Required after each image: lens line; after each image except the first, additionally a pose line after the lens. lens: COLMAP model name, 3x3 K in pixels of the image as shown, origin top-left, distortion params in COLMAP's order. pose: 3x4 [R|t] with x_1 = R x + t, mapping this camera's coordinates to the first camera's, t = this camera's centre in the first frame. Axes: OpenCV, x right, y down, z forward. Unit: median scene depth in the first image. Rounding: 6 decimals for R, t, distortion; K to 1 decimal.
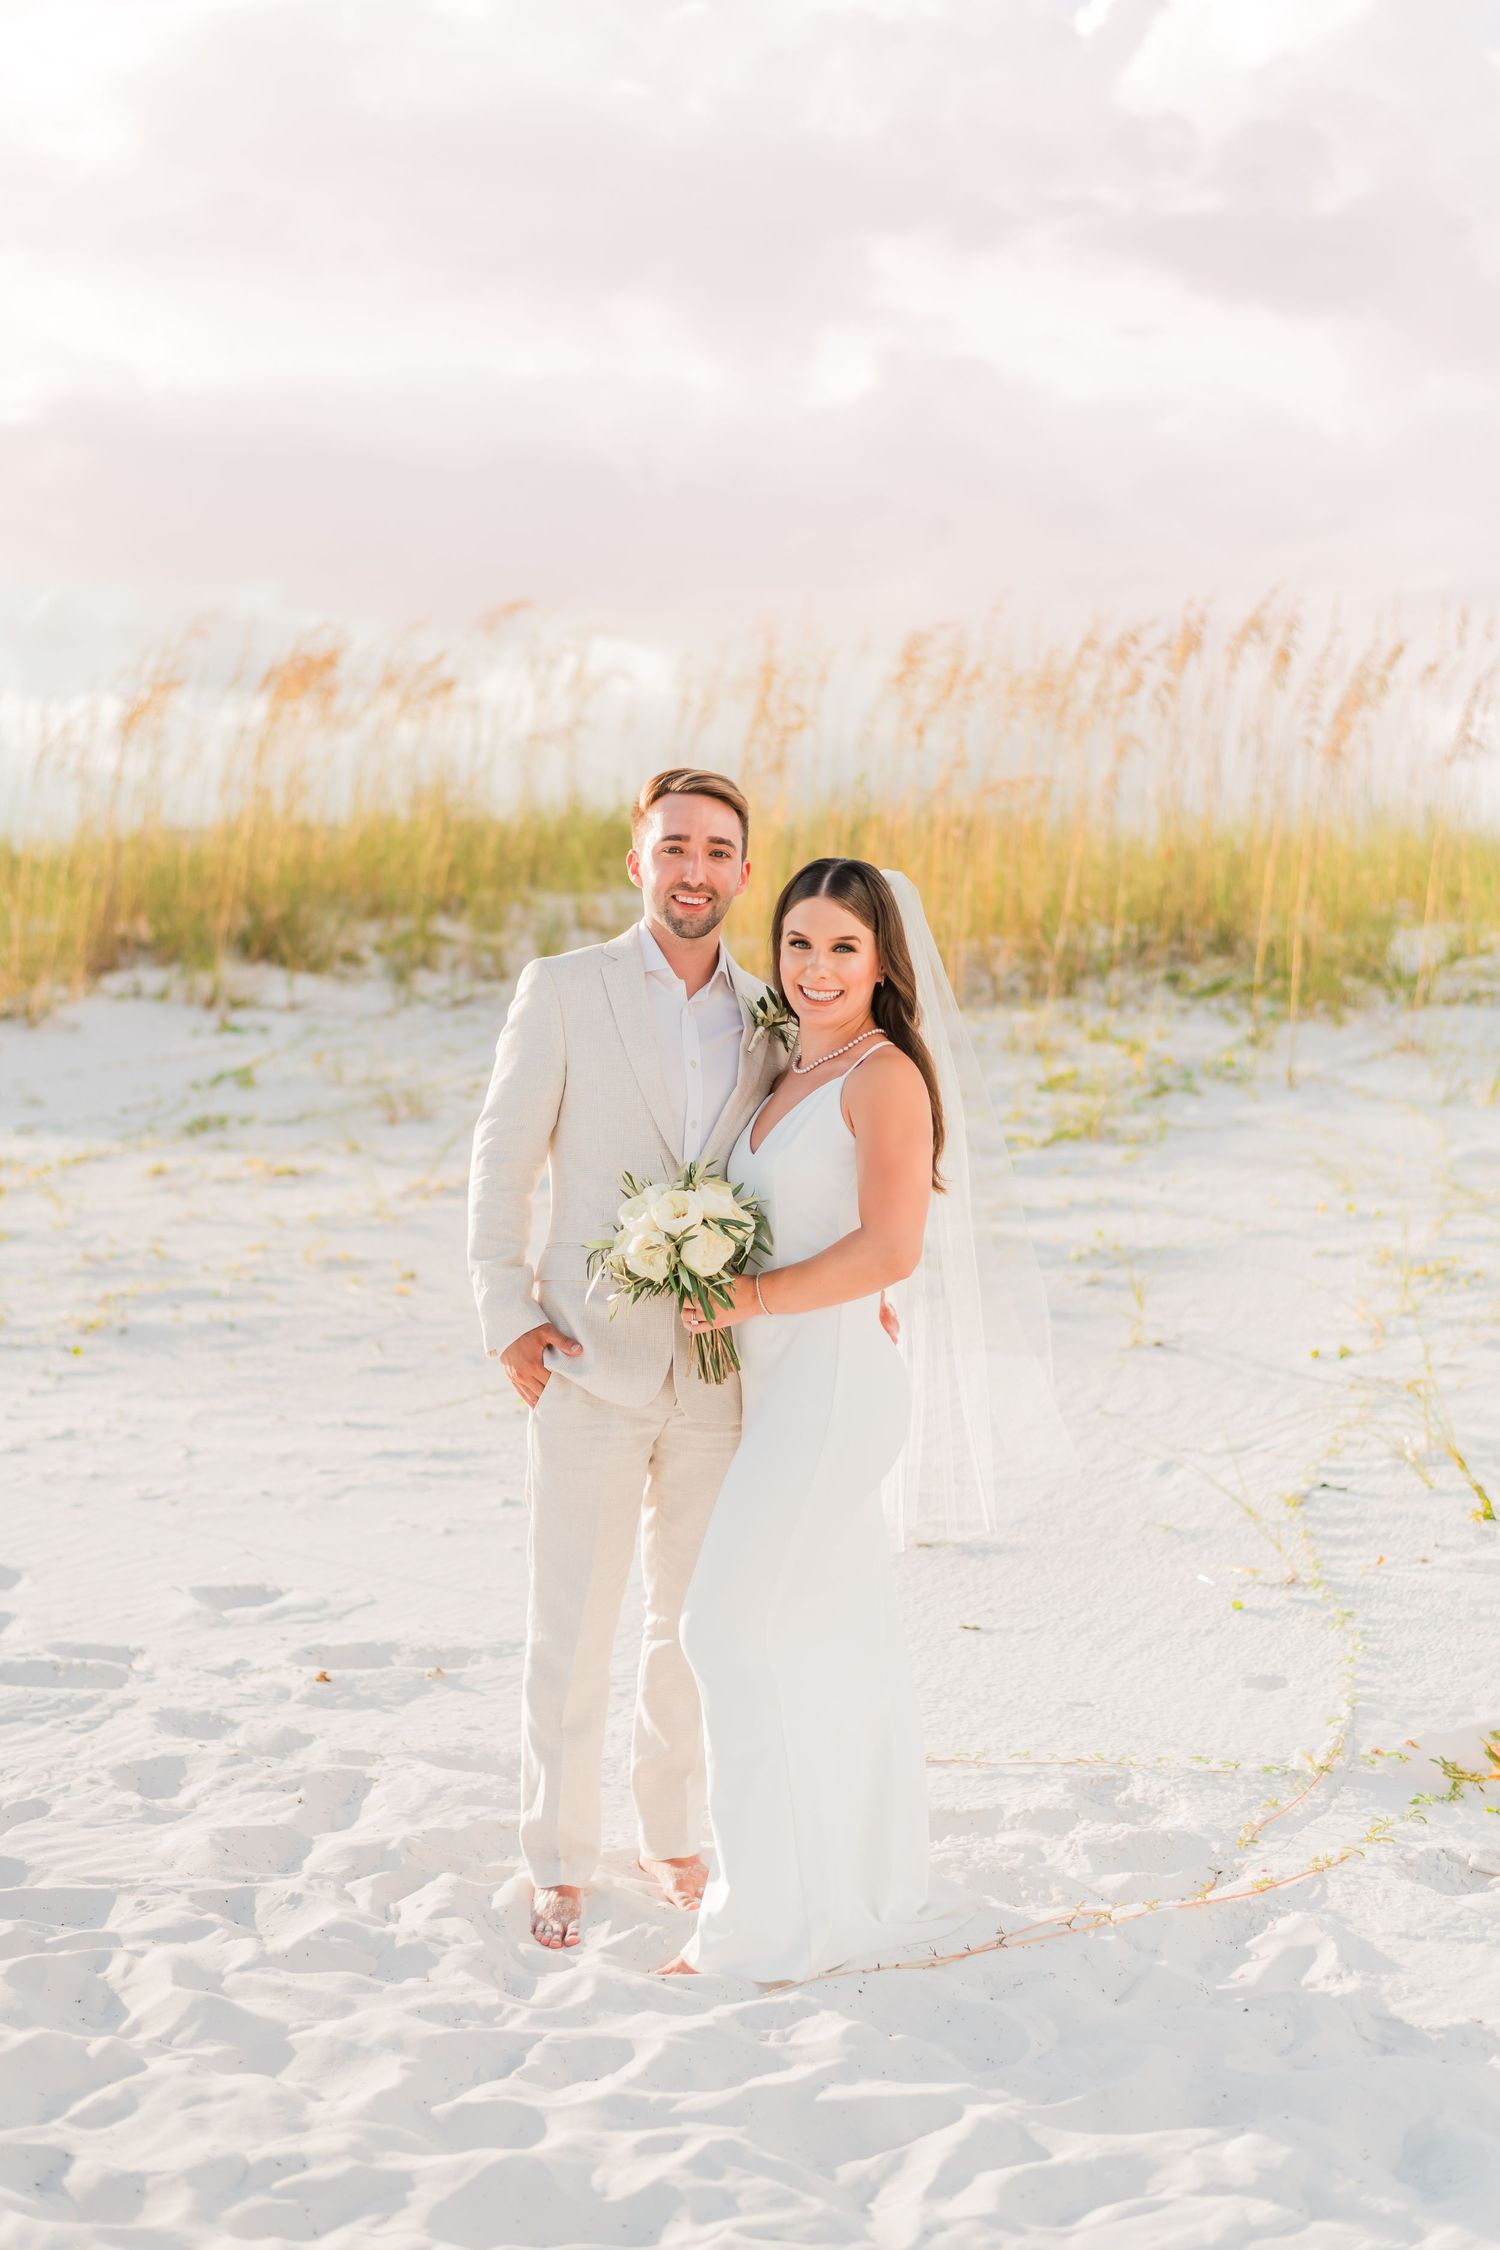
lens RADIAL K [[3417.7, 0, 749.4], [0, 3417.7, 1073.9], [0, 0, 1]] dist [0.011582, -0.046044]
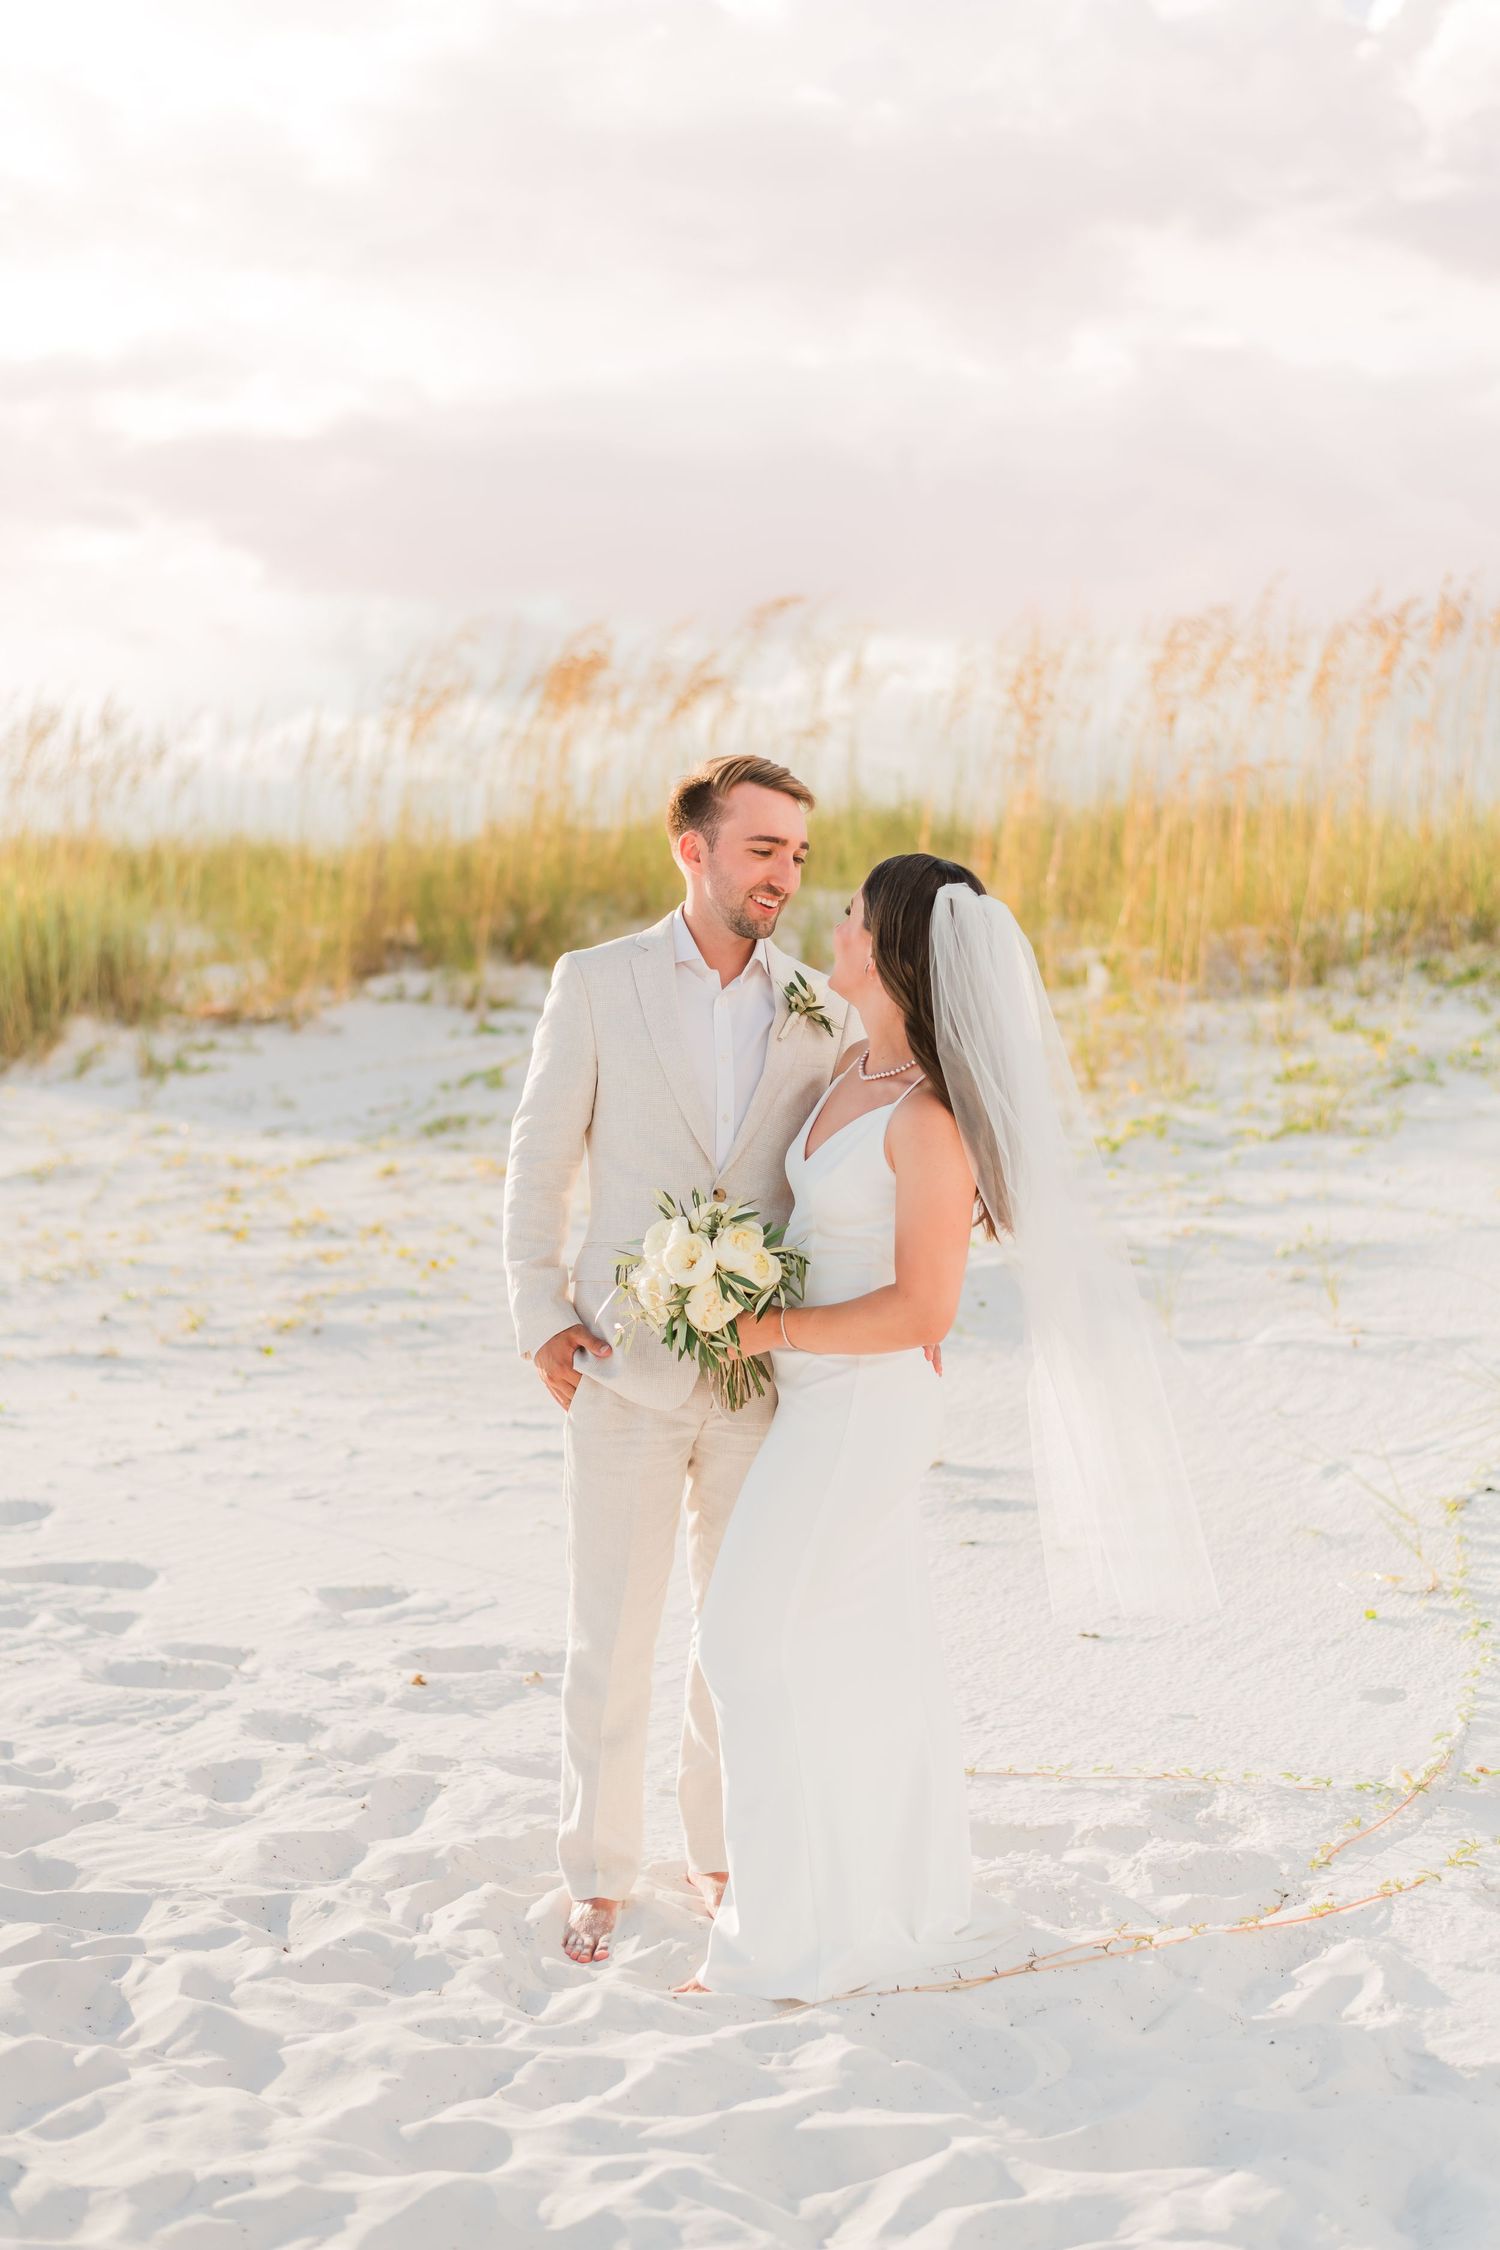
lens RADIAL K [[3388.7, 0, 750.0], [0, 3388.7, 1125.0], [0, 0, 1]] dist [0.009113, -0.027828]
pose [[0.993608, -0.008867, -0.112539, 0.083303], [0.010613, 0.999832, 0.014925, 0.001669], [0.112388, -0.016024, 0.993535, 0.036761]]
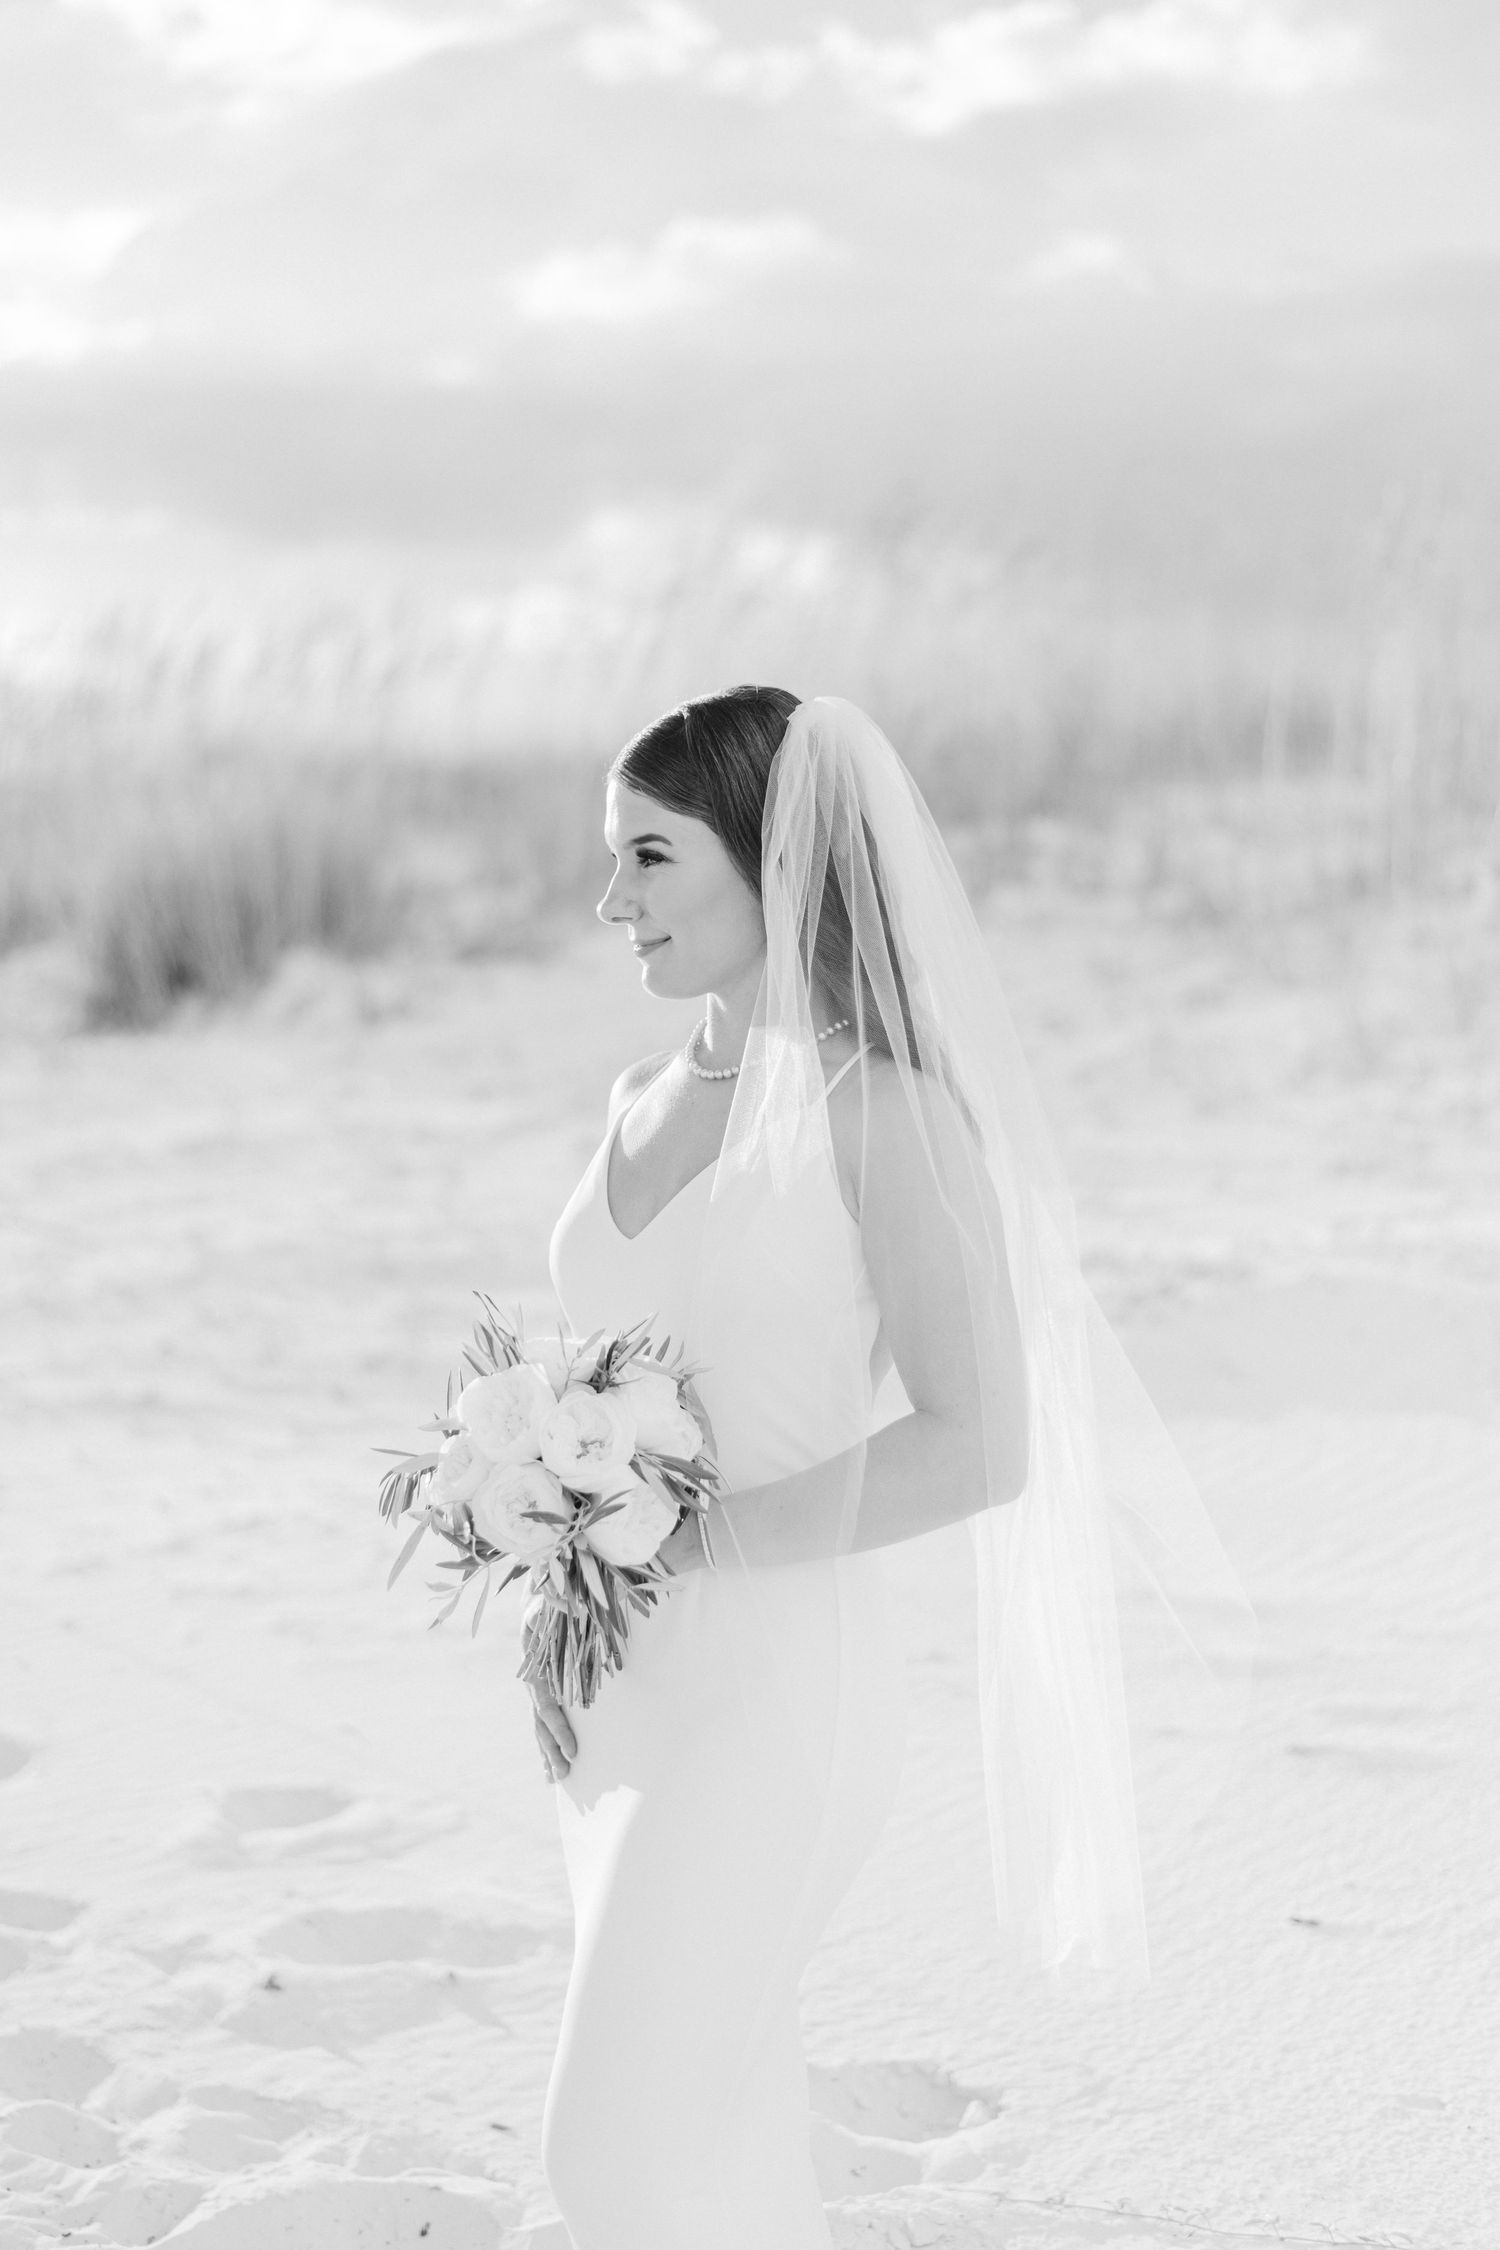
lens RADIAL K [[3417.7, 0, 749.4], [0, 3417.7, 1073.9], [0, 0, 1]] dist [0.011582, -0.046044]
pose [[0.966933, -0.020575, -0.254200, 0.136848], [0.027372, 0.999355, 0.023230, -0.012060], [0.253558, -0.029420, 0.966873, 0.392101]]
